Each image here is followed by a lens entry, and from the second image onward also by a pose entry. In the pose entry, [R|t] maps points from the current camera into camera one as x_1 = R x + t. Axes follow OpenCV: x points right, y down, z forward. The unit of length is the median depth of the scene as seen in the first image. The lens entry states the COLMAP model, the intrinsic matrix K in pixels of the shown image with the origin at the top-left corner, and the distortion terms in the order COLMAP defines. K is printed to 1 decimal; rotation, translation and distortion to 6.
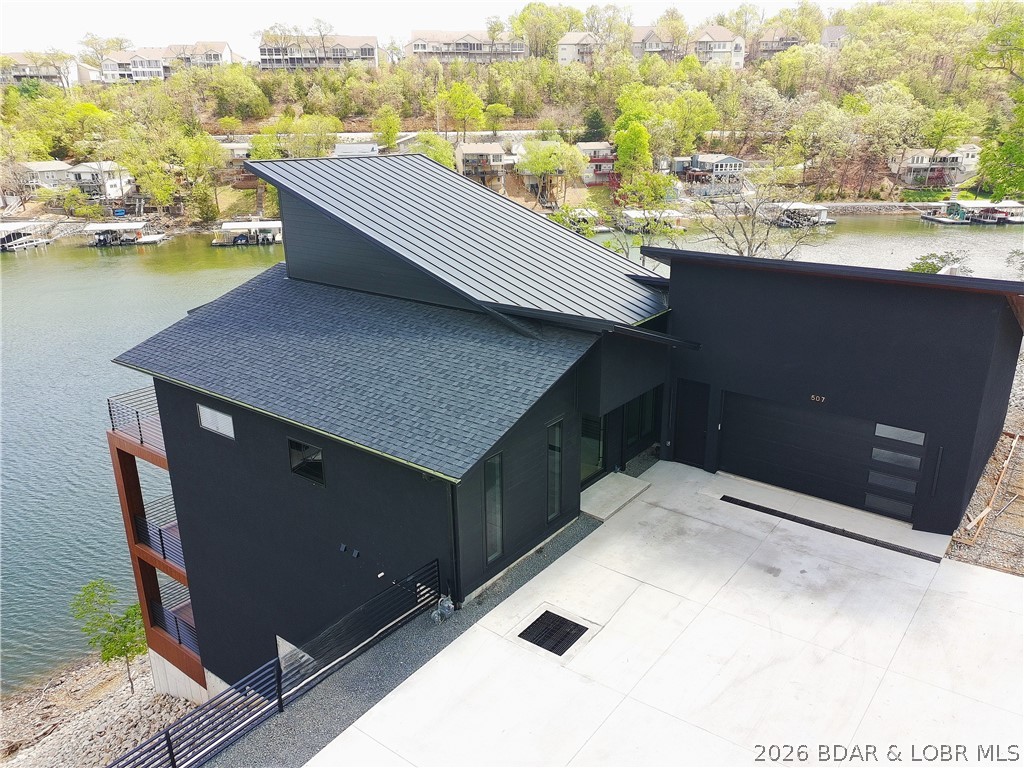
lens RADIAL K [[757.6, 0, 510.2], [0, 757.6, 393.7], [0, 0, 1]] dist [0.057115, -0.045325]
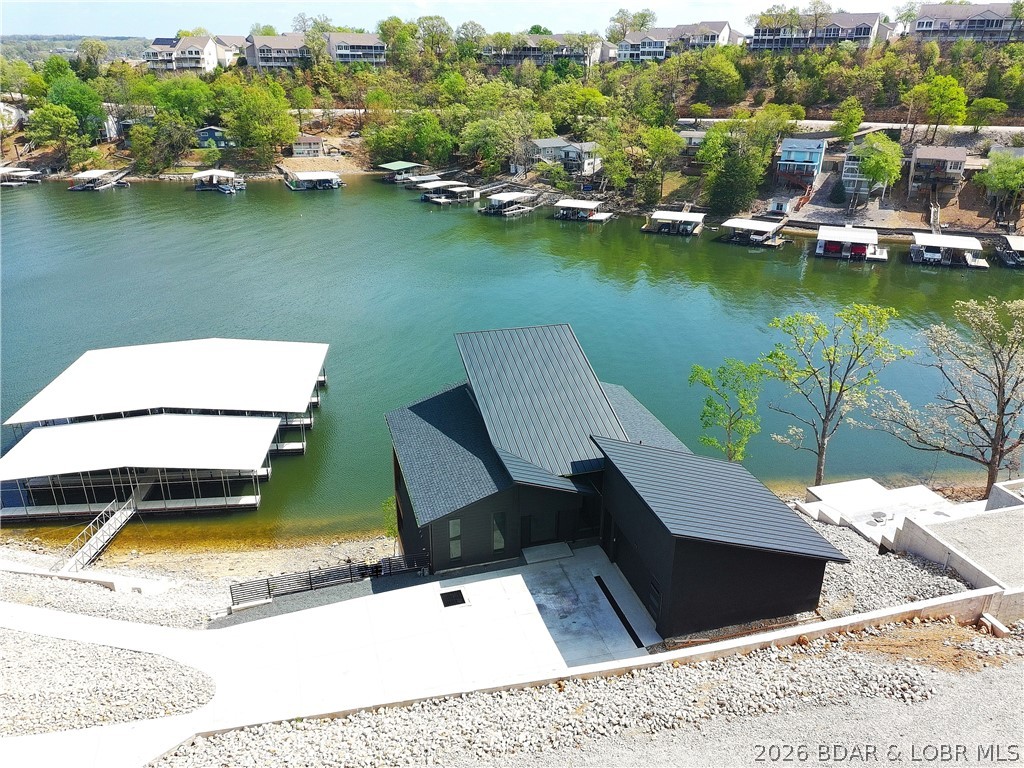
lens RADIAL K [[757.6, 0, 516.4], [0, 757.6, 403.9], [0, 0, 1]] dist [0.057115, -0.045325]
pose [[0.812954, 0.256865, -0.522615, 0.122619], [-0.209533, 0.966377, 0.149034, -0.063410], [0.543324, -0.011653, 0.839442, -0.083103]]
